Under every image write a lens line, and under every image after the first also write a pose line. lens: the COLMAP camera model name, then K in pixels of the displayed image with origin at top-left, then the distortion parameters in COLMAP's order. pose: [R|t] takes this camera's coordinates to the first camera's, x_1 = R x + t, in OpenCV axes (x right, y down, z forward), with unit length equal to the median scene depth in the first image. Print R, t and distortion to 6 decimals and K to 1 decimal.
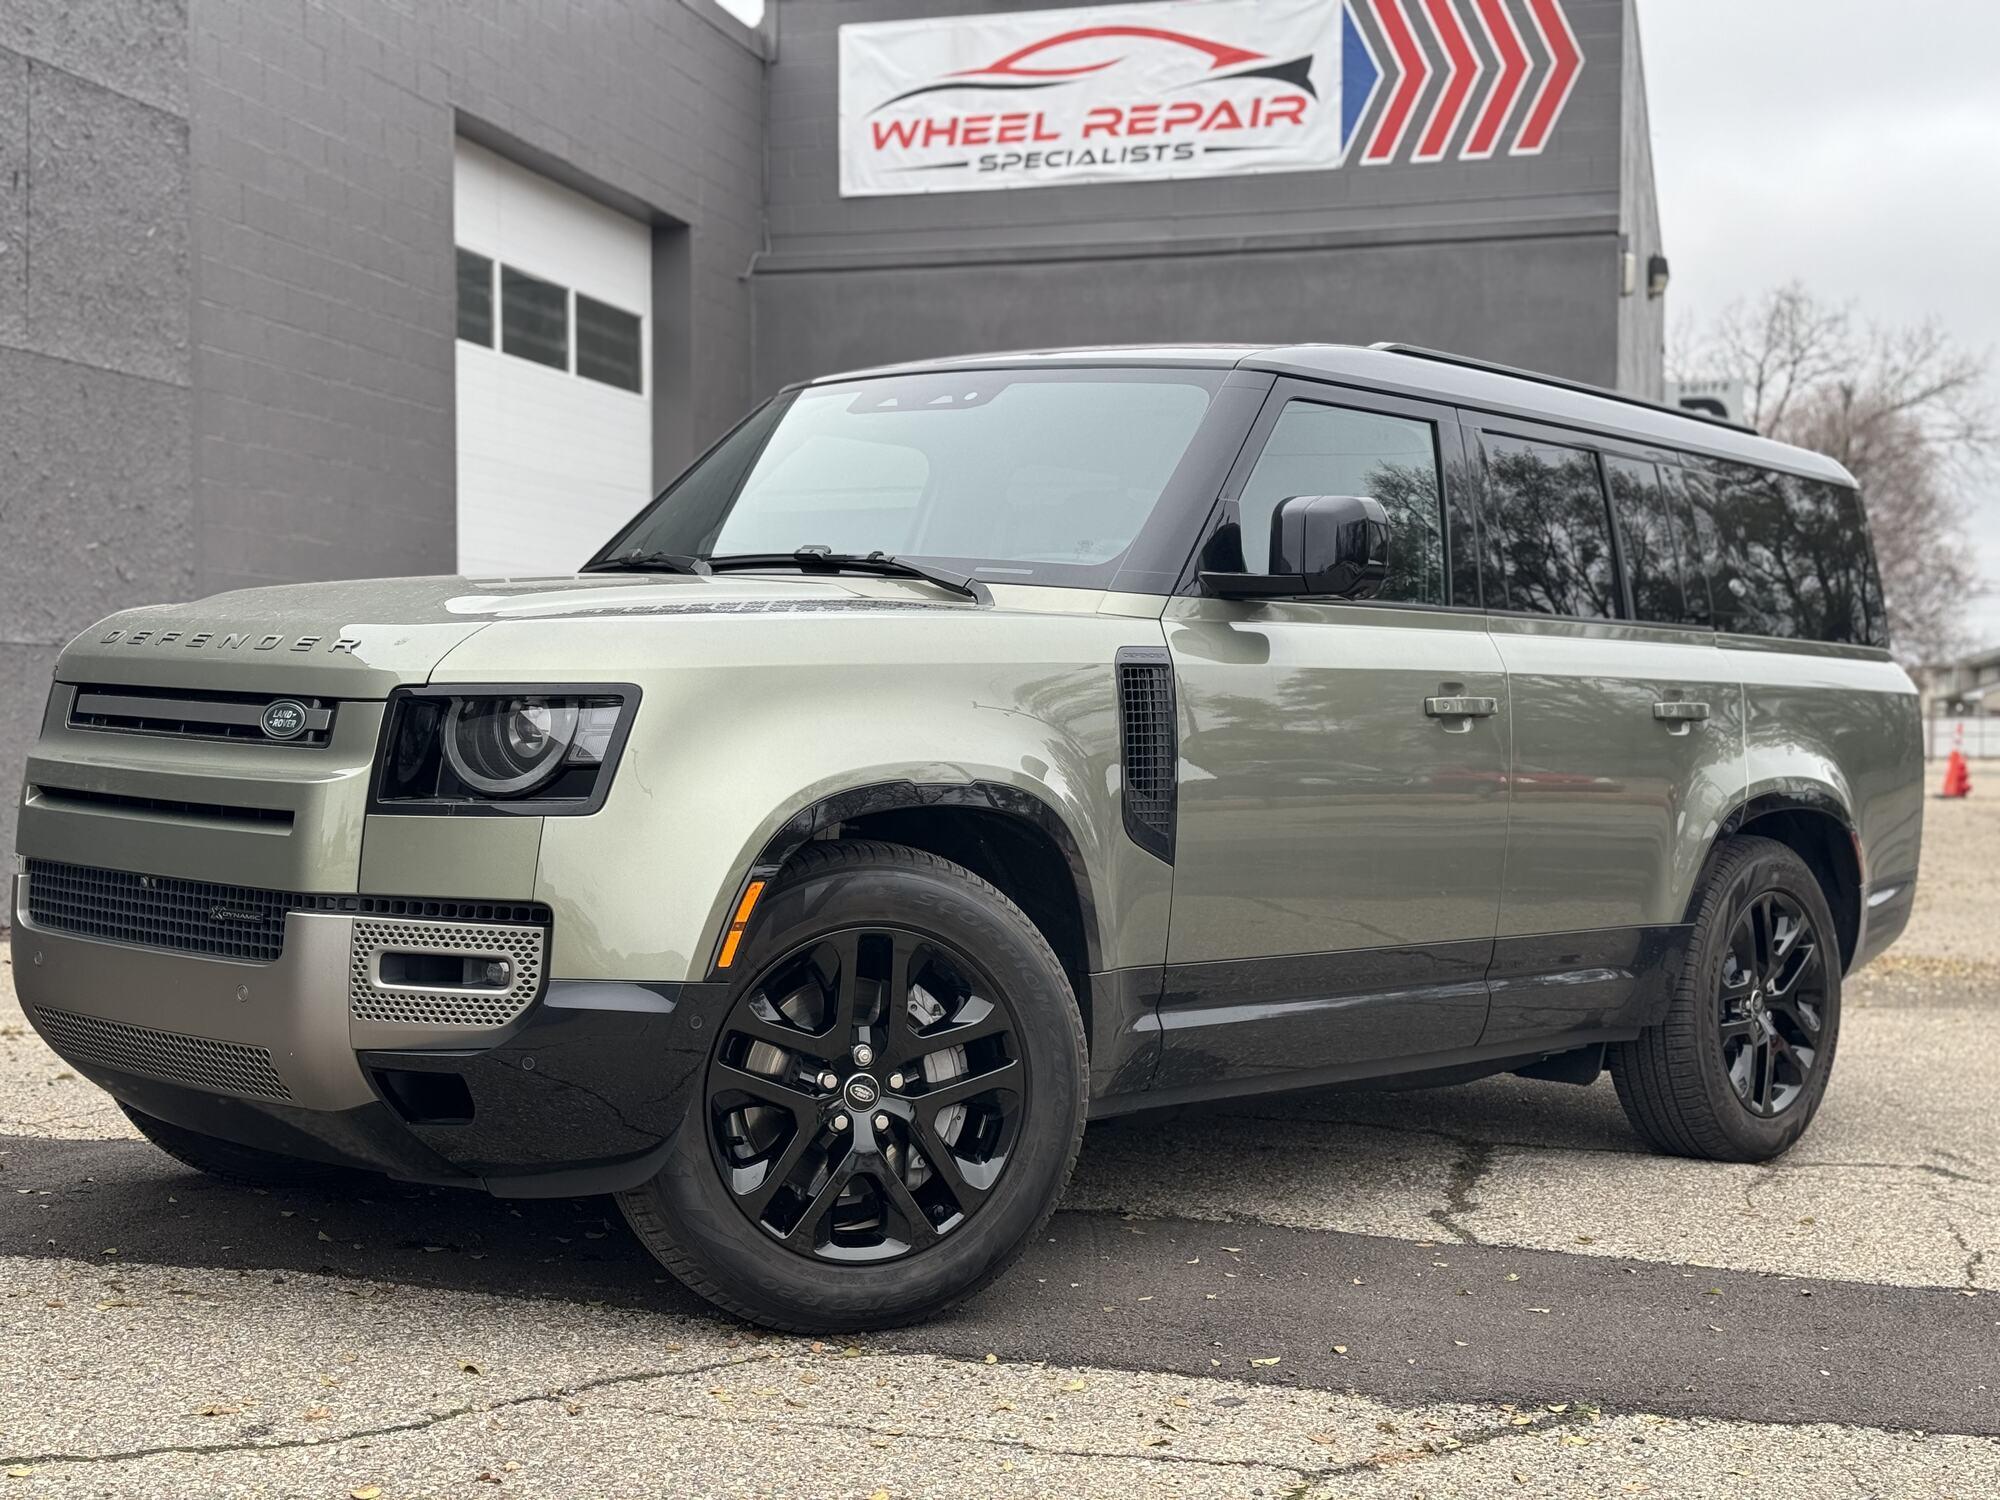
lens RADIAL K [[2772.8, 0, 1000.0], [0, 2772.8, 750.0], [0, 0, 1]] dist [0.196619, -0.391266]
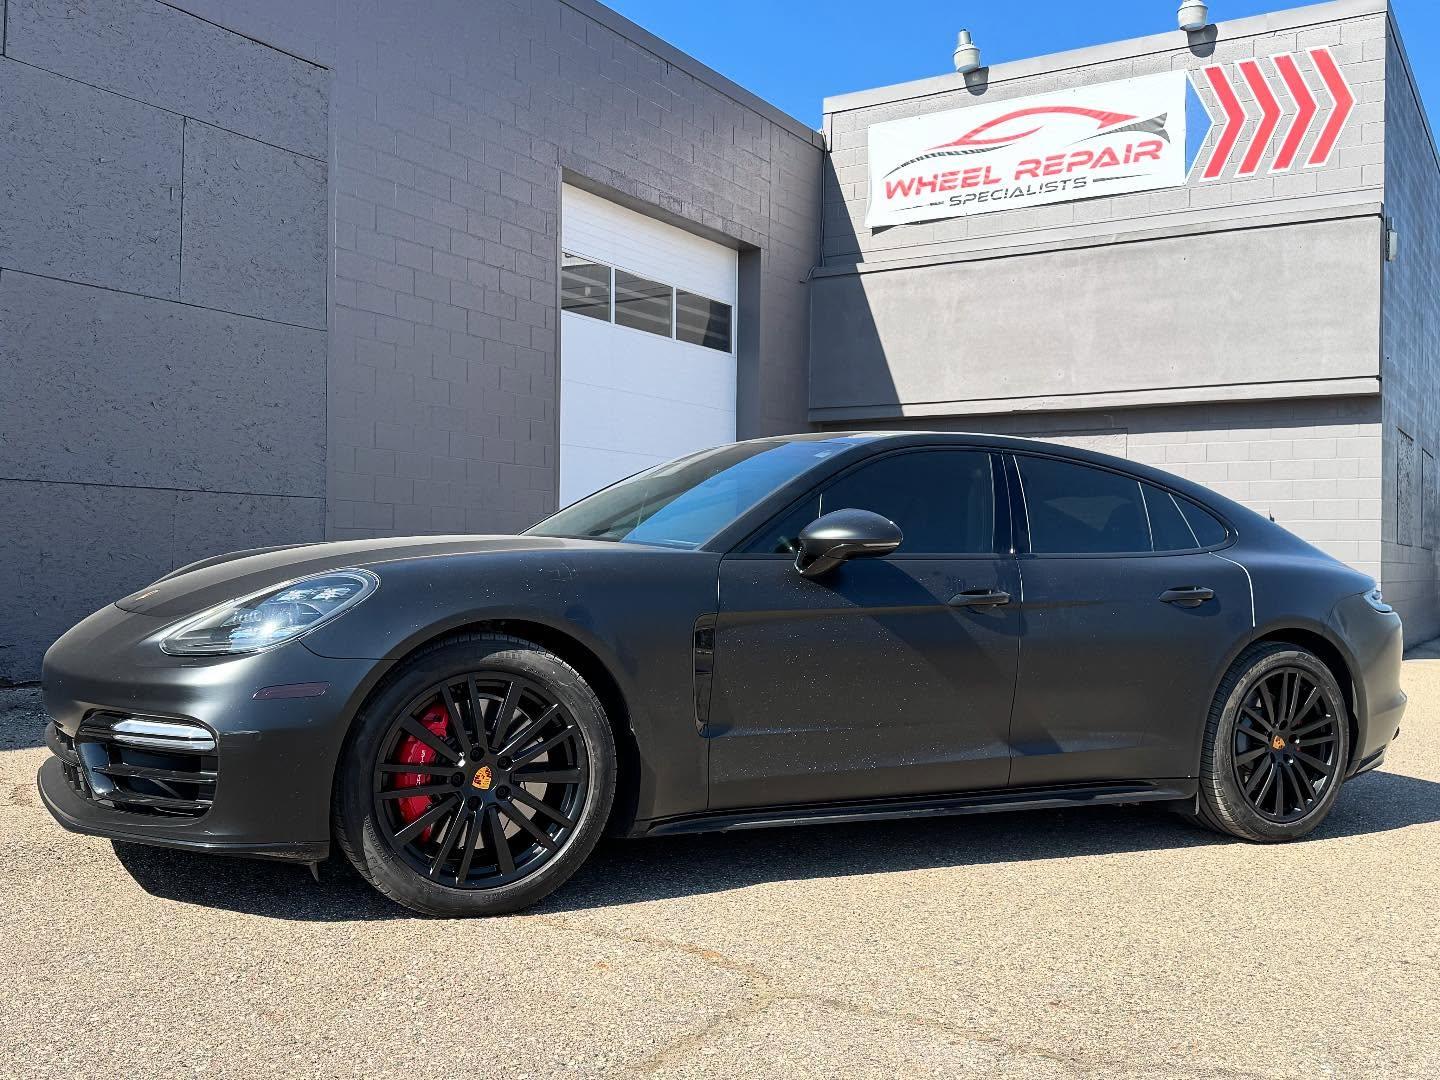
lens RADIAL K [[1402.2, 0, 720.0], [0, 1402.2, 540.0], [0, 0, 1]] dist [0.204467, -0.489962]
pose [[0.959261, 0.003453, -0.282499, 0.097638], [-0.010365, 0.999682, -0.022978, 0.003138], [0.282330, 0.024970, 0.958992, 0.192336]]
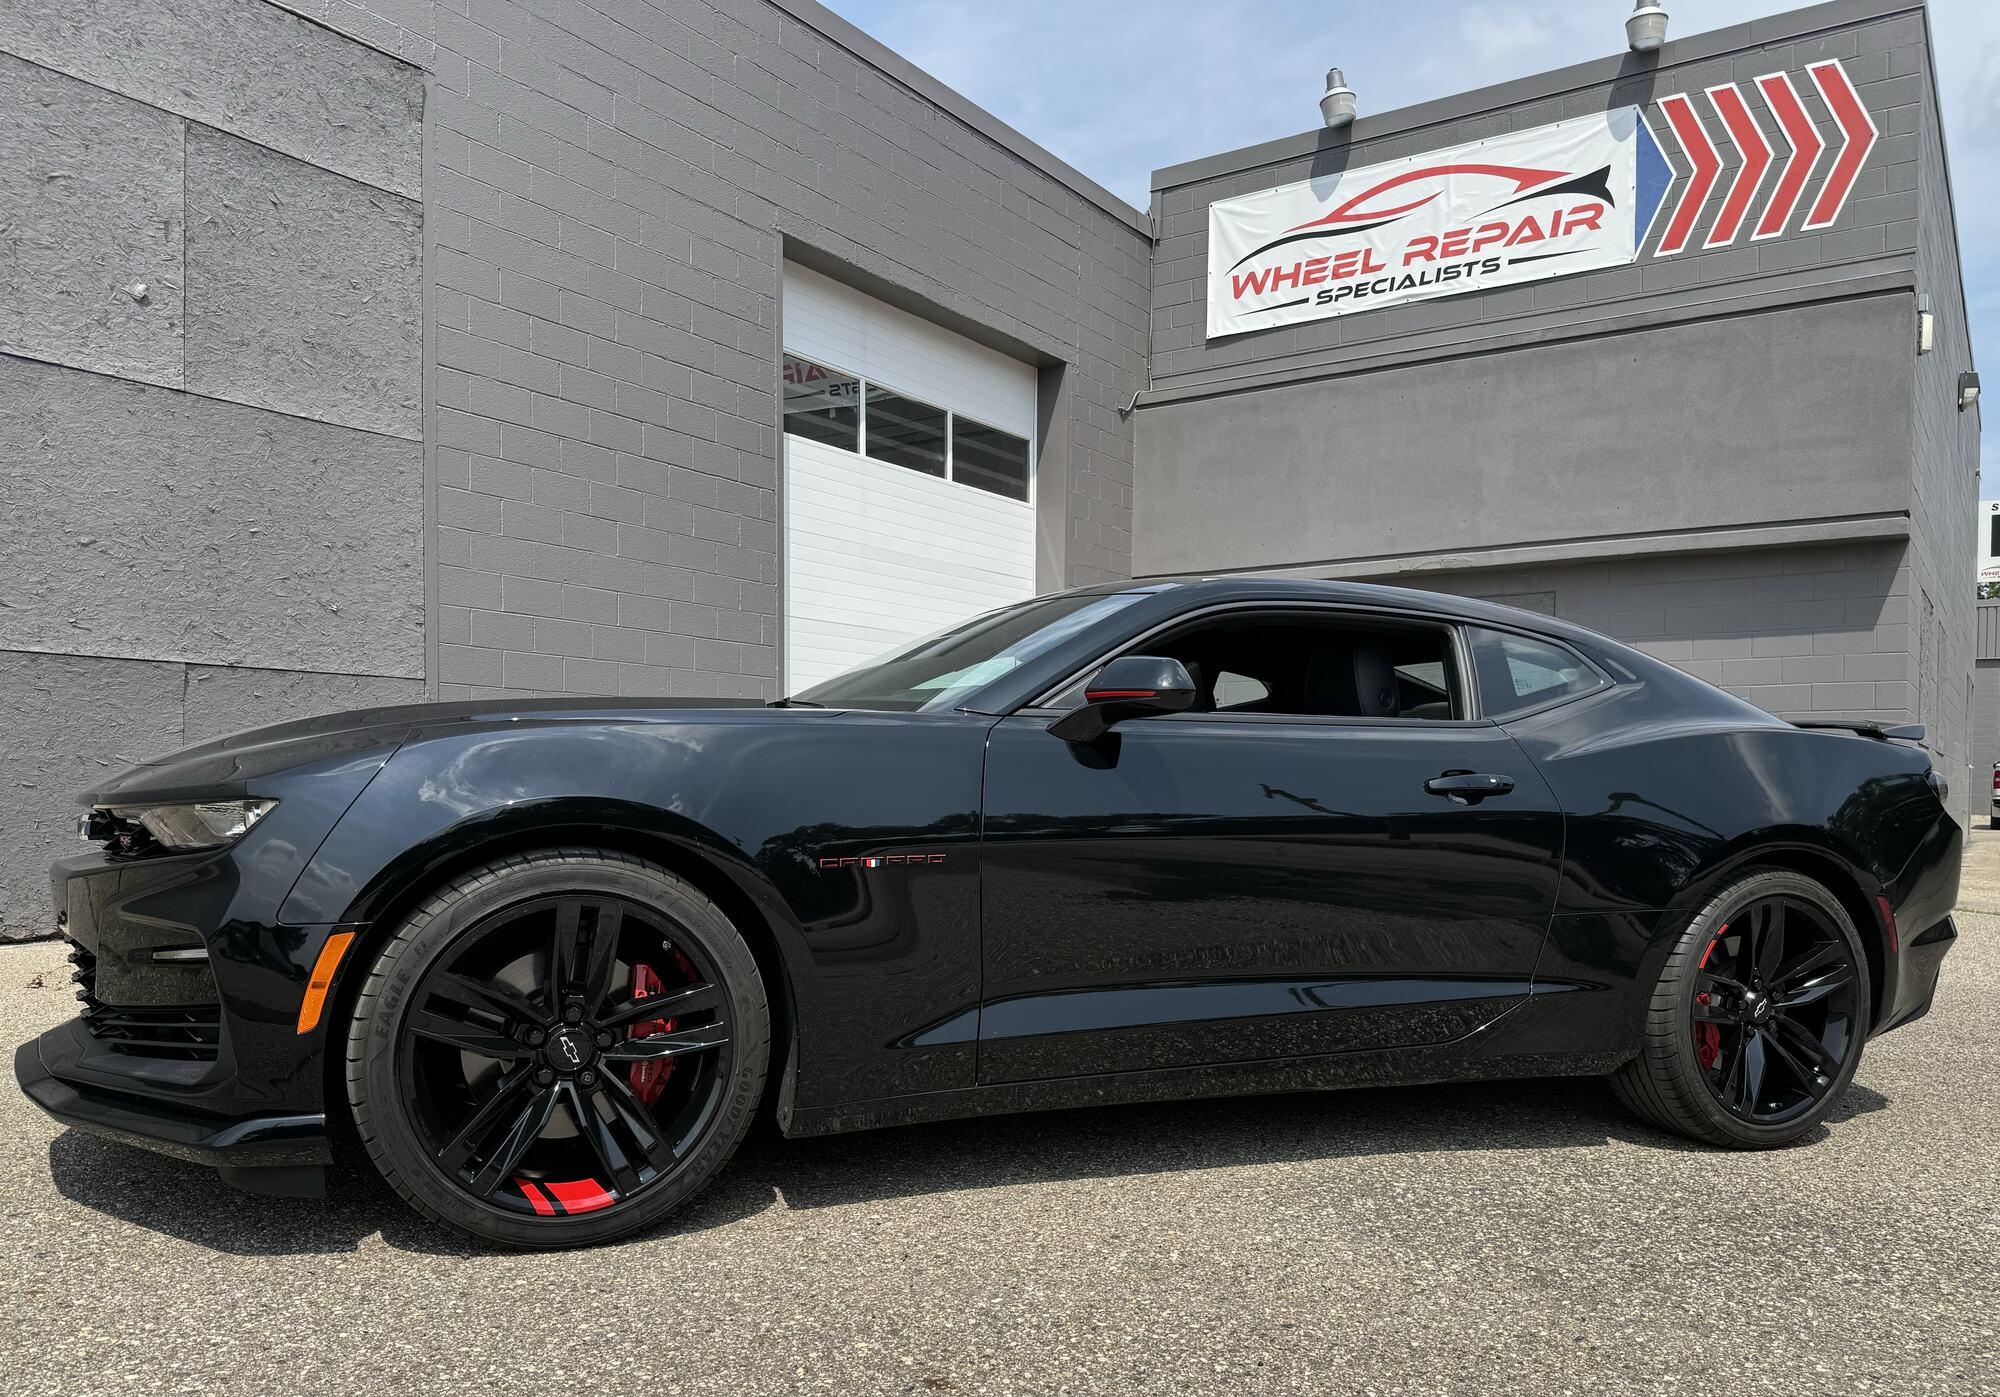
lens RADIAL K [[1557.7, 0, 978.5], [0, 1557.7, 833.1], [0, 0, 1]] dist [0.005251, -0.005669]
pose [[0.942350, 0.011628, -0.334427, 0.083795], [-0.004616, 0.999753, 0.021753, 0.007729], [0.334597, -0.018955, 0.942171, 0.314368]]
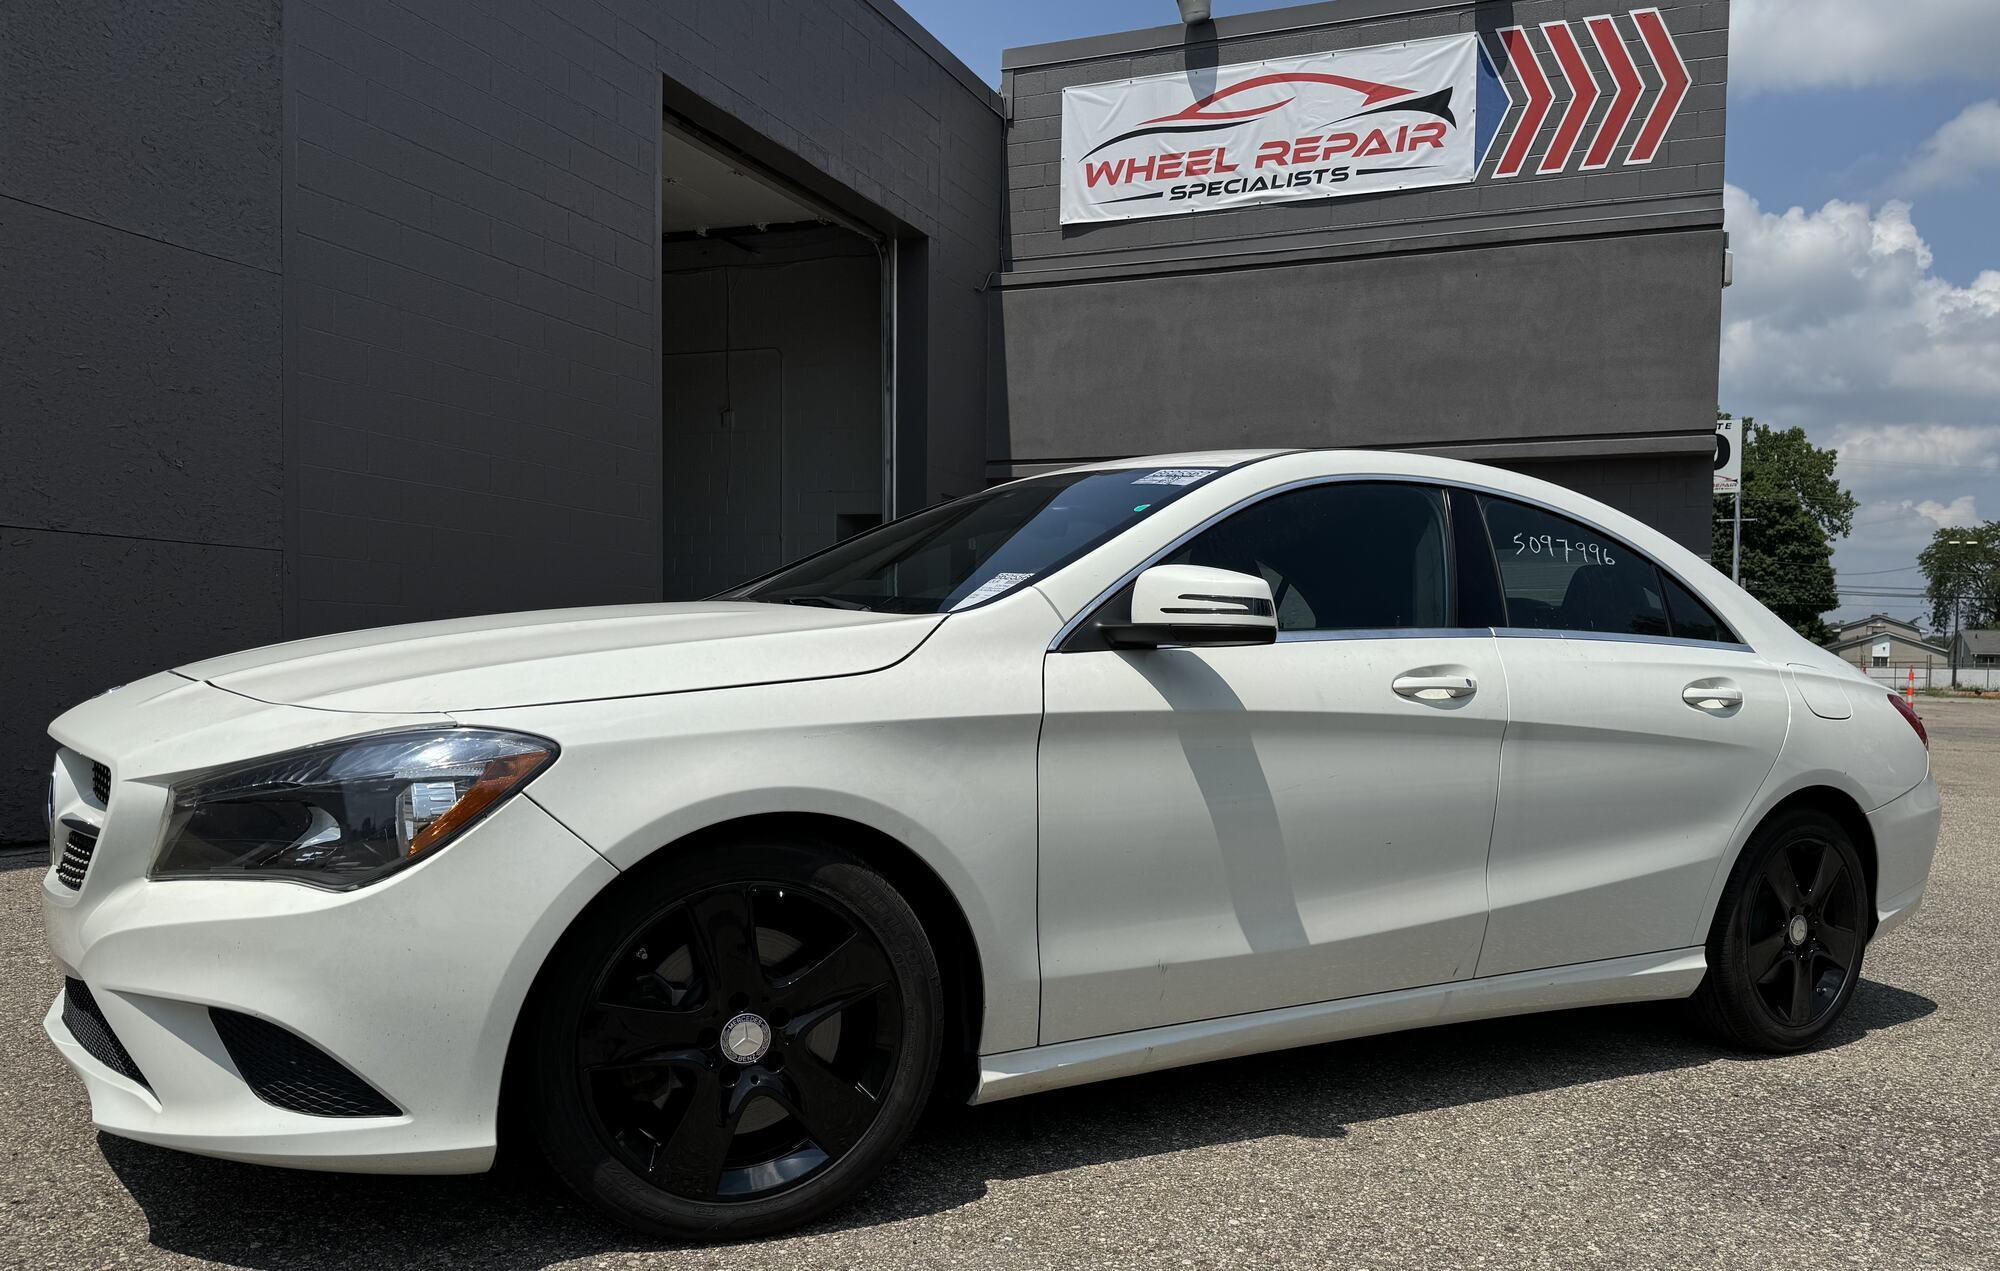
lens RADIAL K [[1515.1, 0, 1068.4], [0, 1515.1, 710.3], [0, 0, 1]] dist [0.096865, -0.152913]
pose [[0.993937, 0.016446, -0.108714, 0.024918], [-0.014104, 0.999652, 0.022276, 0.002858], [0.109043, -0.020607, 0.993823, 0.326606]]
